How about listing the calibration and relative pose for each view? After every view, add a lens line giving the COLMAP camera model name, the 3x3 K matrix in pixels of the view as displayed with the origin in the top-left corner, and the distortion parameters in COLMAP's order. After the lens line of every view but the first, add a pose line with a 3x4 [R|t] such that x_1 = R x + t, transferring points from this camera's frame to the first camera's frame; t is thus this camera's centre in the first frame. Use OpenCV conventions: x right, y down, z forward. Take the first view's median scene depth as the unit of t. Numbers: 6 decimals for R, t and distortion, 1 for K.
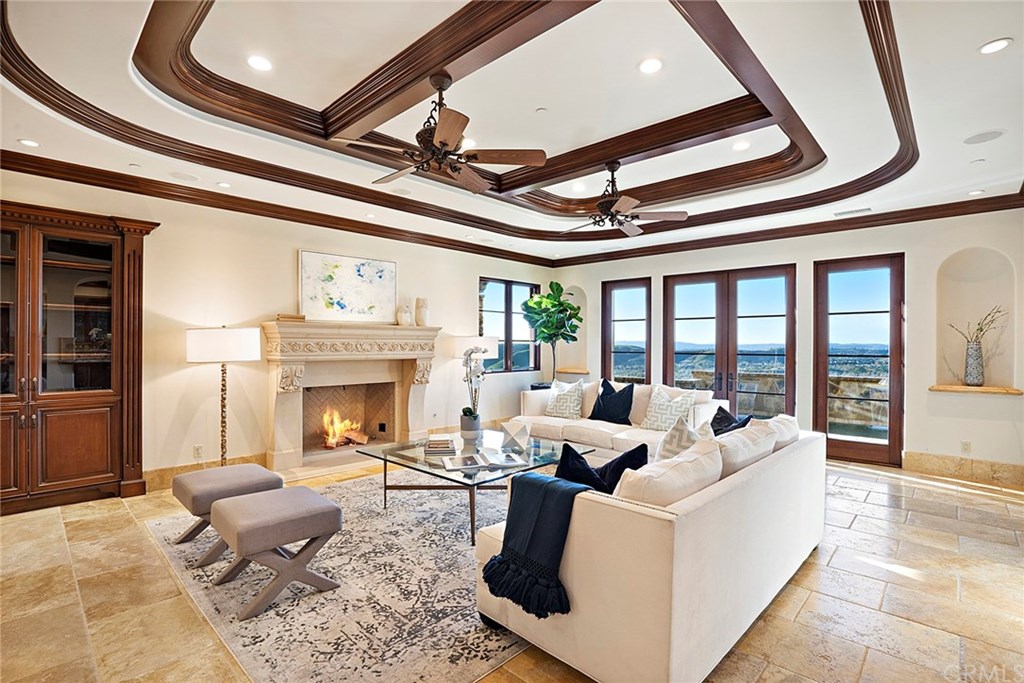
lens RADIAL K [[481.7, 0, 508.0], [0, 481.7, 341.5], [0, 0, 1]] dist [-0.036566, 0.009257]
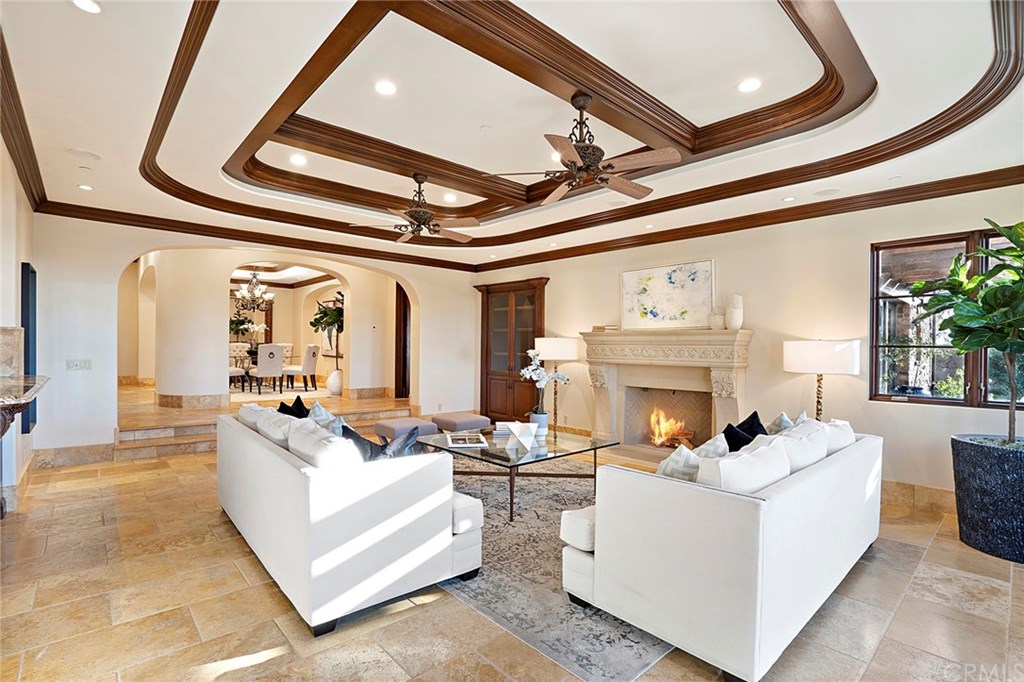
lens RADIAL K [[481.7, 0, 504.8], [0, 481.7, 344.1], [0, 0, 1]] dist [-0.036566, 0.009257]
pose [[-0.059443, -0.015951, -0.998104, 0.724240], [-0.015069, 0.999773, -0.015080, 0.012860], [0.998118, 0.014144, -0.059670, 0.713514]]
